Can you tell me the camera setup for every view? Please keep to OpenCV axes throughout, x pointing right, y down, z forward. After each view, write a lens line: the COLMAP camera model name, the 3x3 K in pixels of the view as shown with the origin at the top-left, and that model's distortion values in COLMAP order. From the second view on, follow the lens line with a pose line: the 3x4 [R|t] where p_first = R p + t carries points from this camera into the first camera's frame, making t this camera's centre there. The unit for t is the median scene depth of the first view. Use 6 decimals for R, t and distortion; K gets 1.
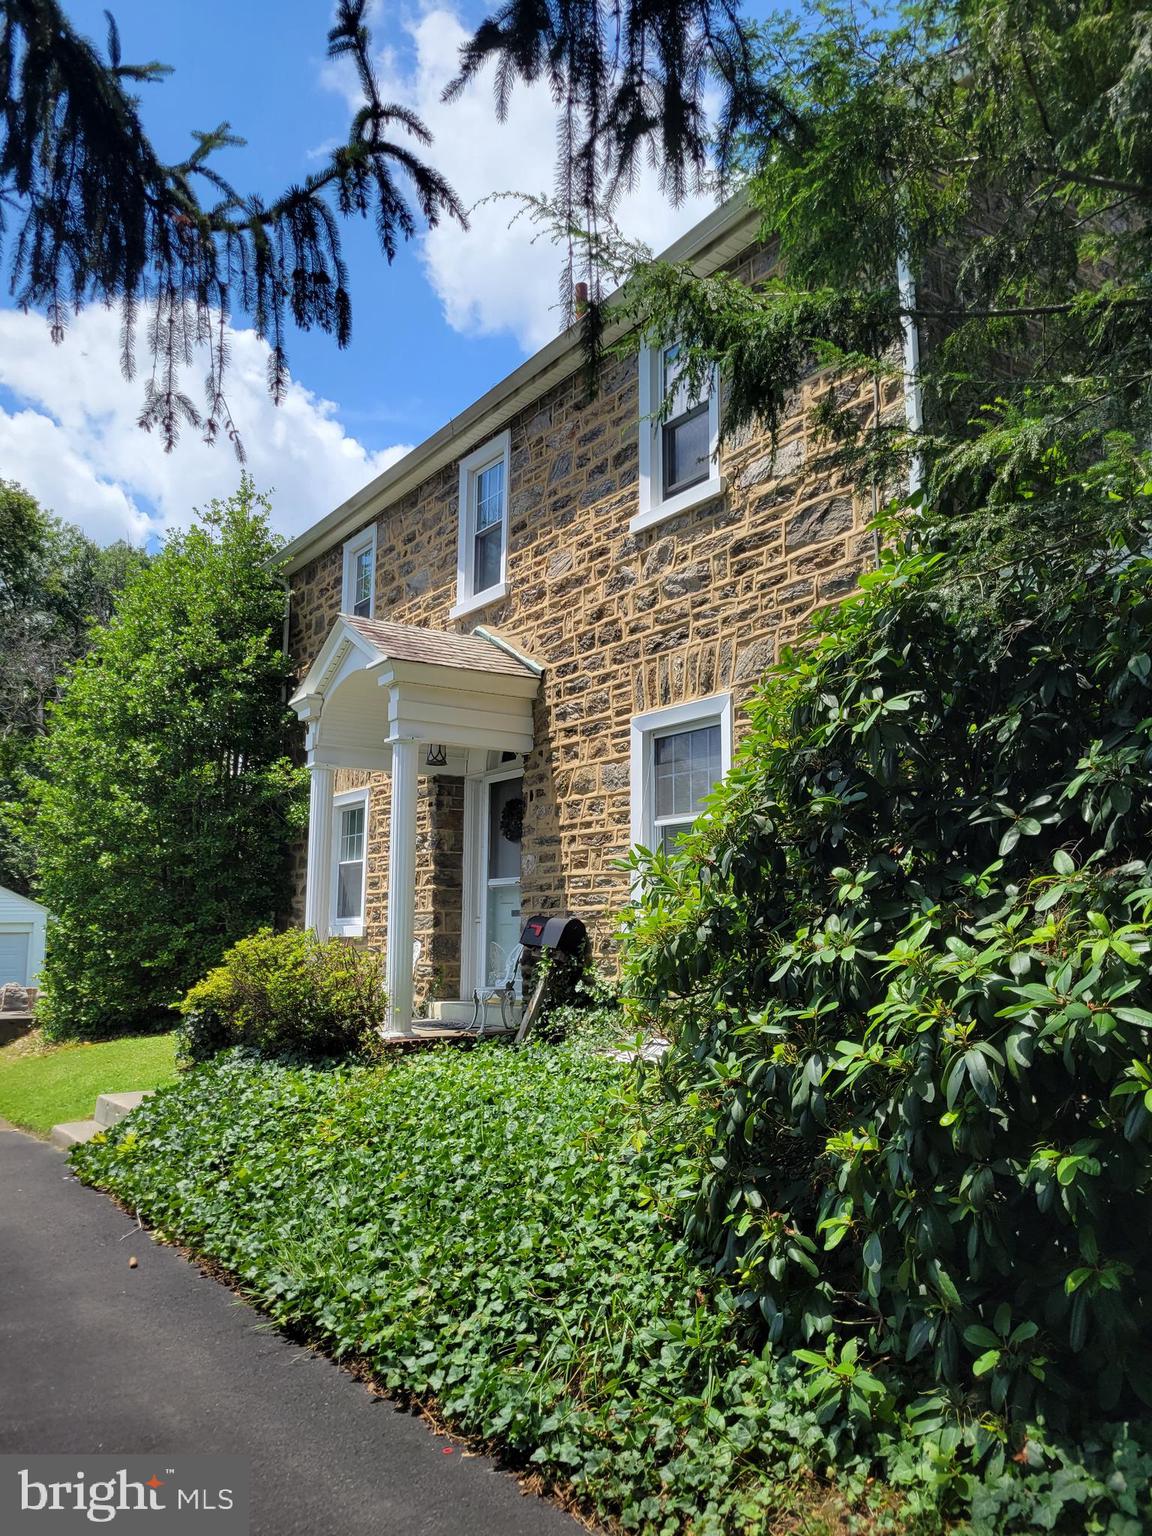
lens RADIAL K [[1204.7, 0, 576.0], [0, 1204.7, 768.0], [0, 0, 1]] dist [0.030839, -0.010444]
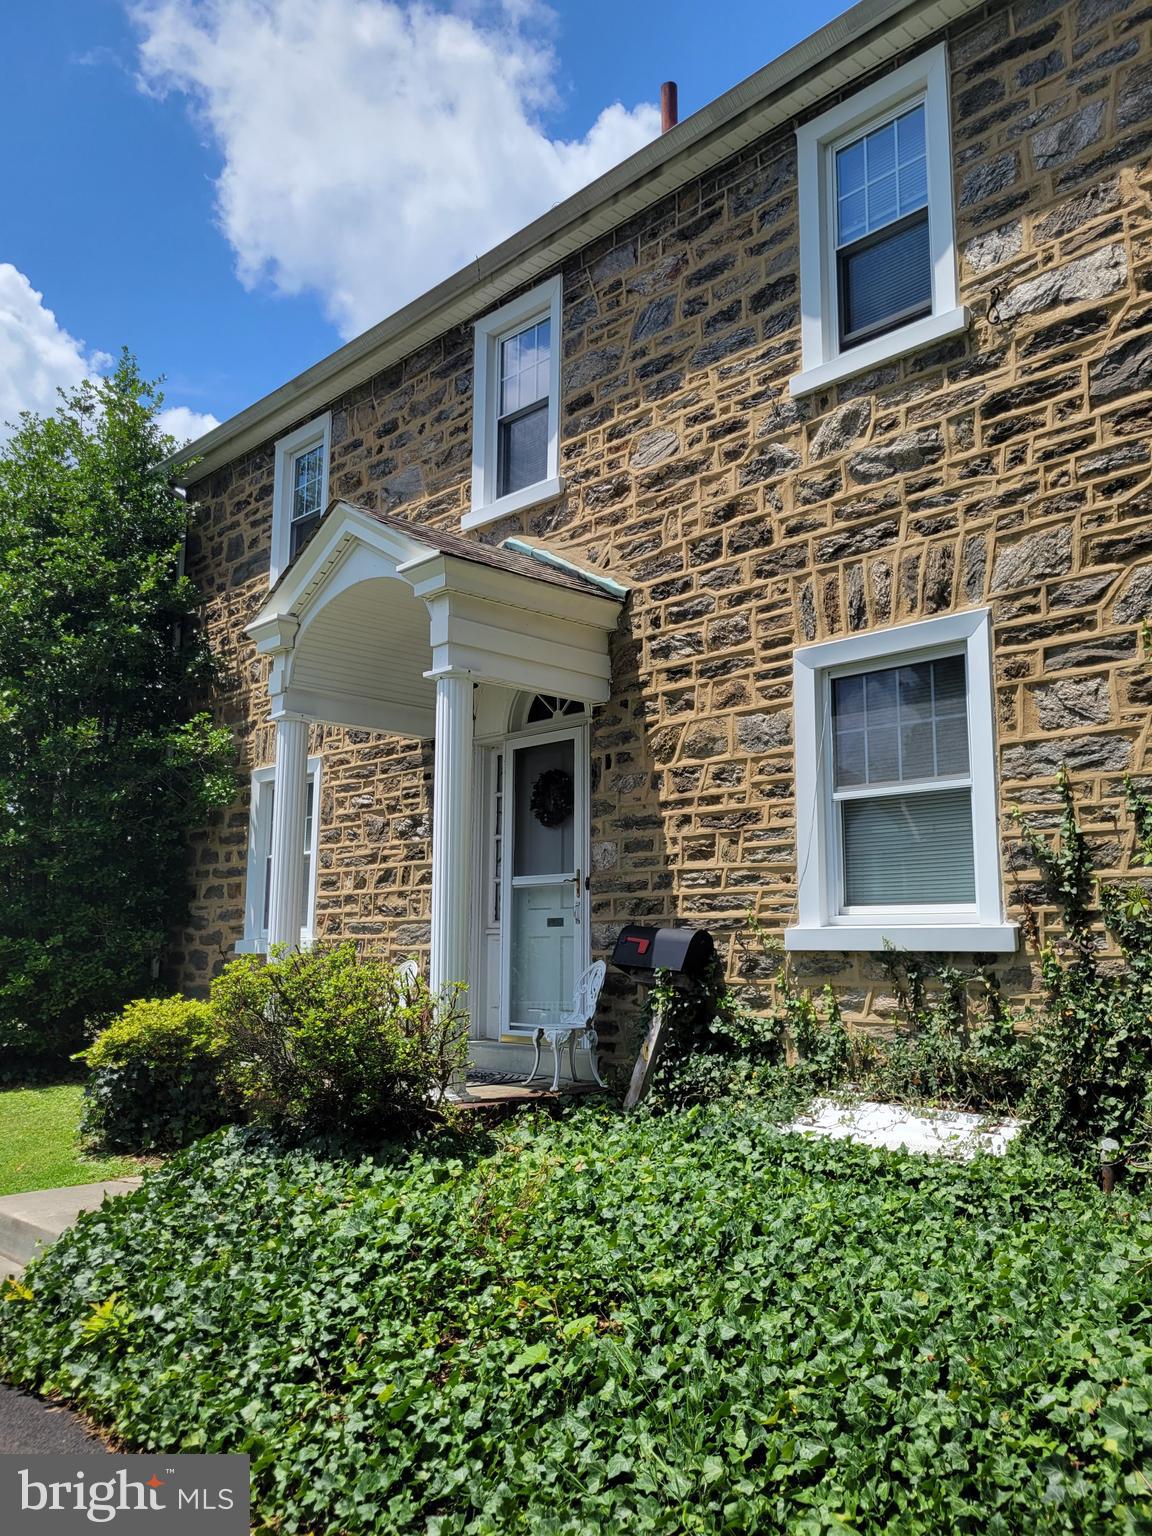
lens RADIAL K [[1230.1, 0, 598.4], [0, 1230.1, 775.2], [0, 0, 1]] dist [0.035291, -0.012358]
pose [[0.983820, 0.024368, 0.177496, -0.192573], [-0.024068, 0.999703, -0.003840, 0.037638], [-0.177537, -0.000495, 0.984114, 0.291119]]
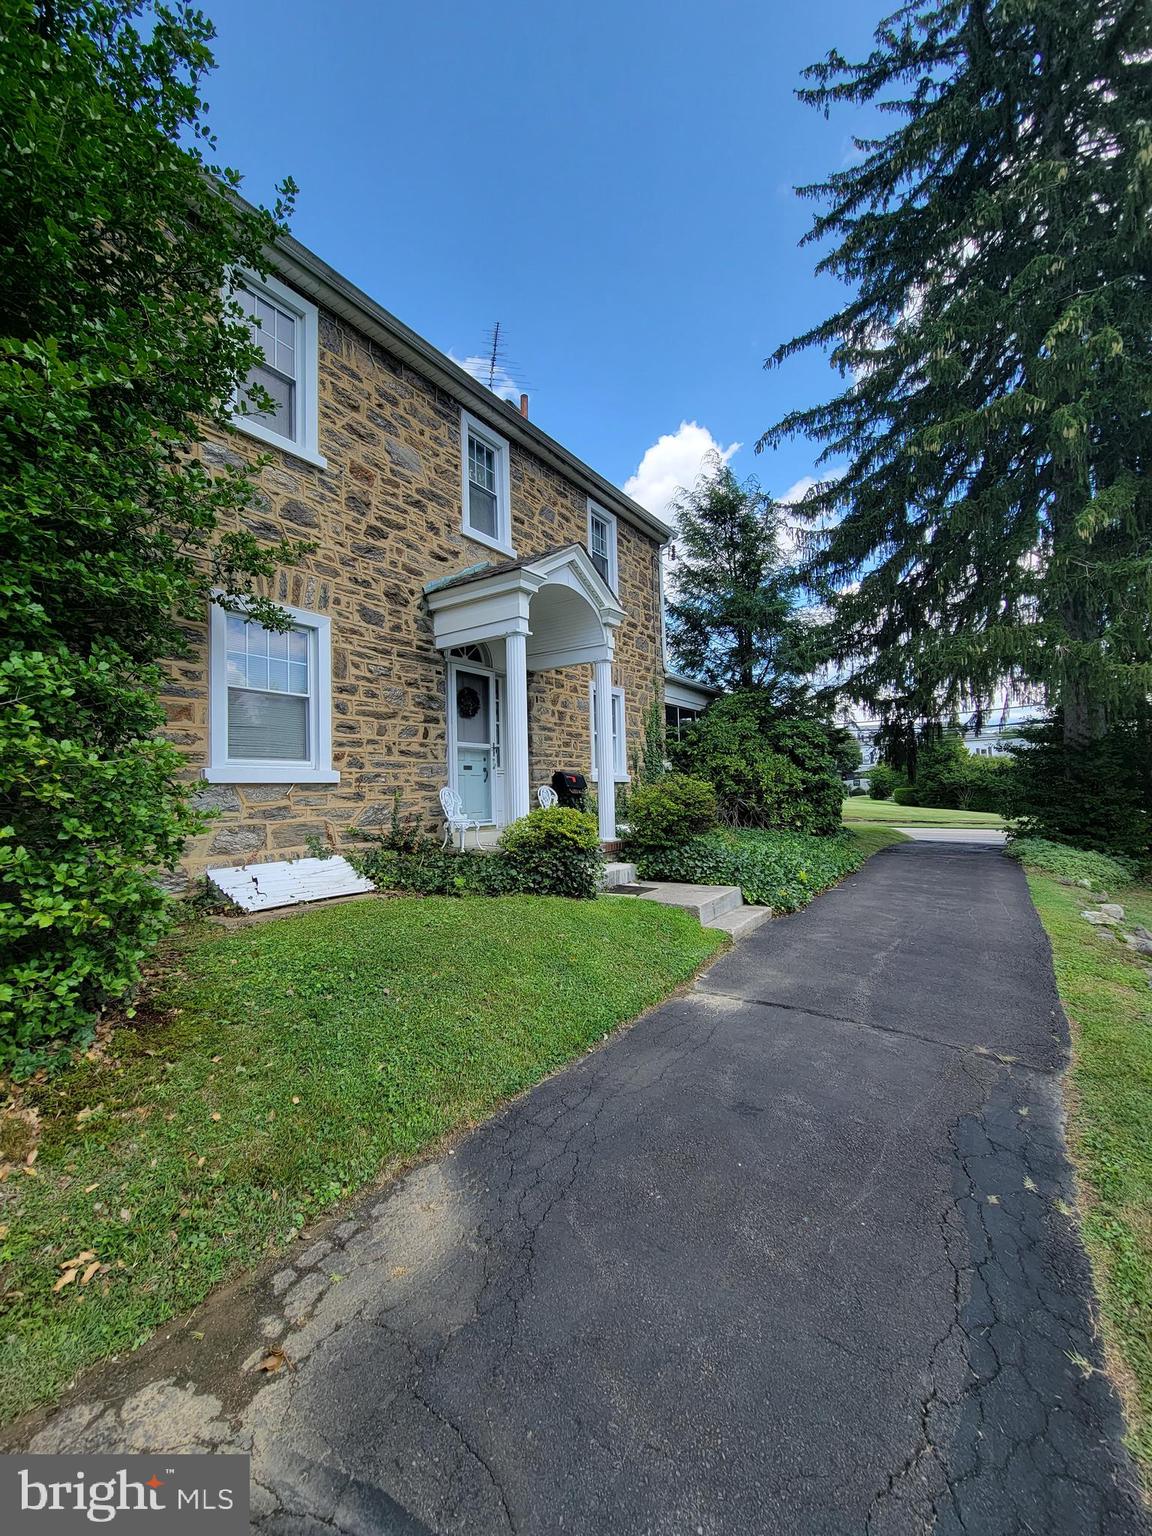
lens RADIAL K [[637.3, 0, 570.3], [0, 637.3, 765.2], [0, 0, 1]] dist [0.000190, -0.000696]
pose [[-0.393030, 0.037304, 0.918768, -0.942612], [-0.117898, 0.988885, -0.090586, 0.205212], [-0.911936, -0.143924, -0.384264, 1.407448]]
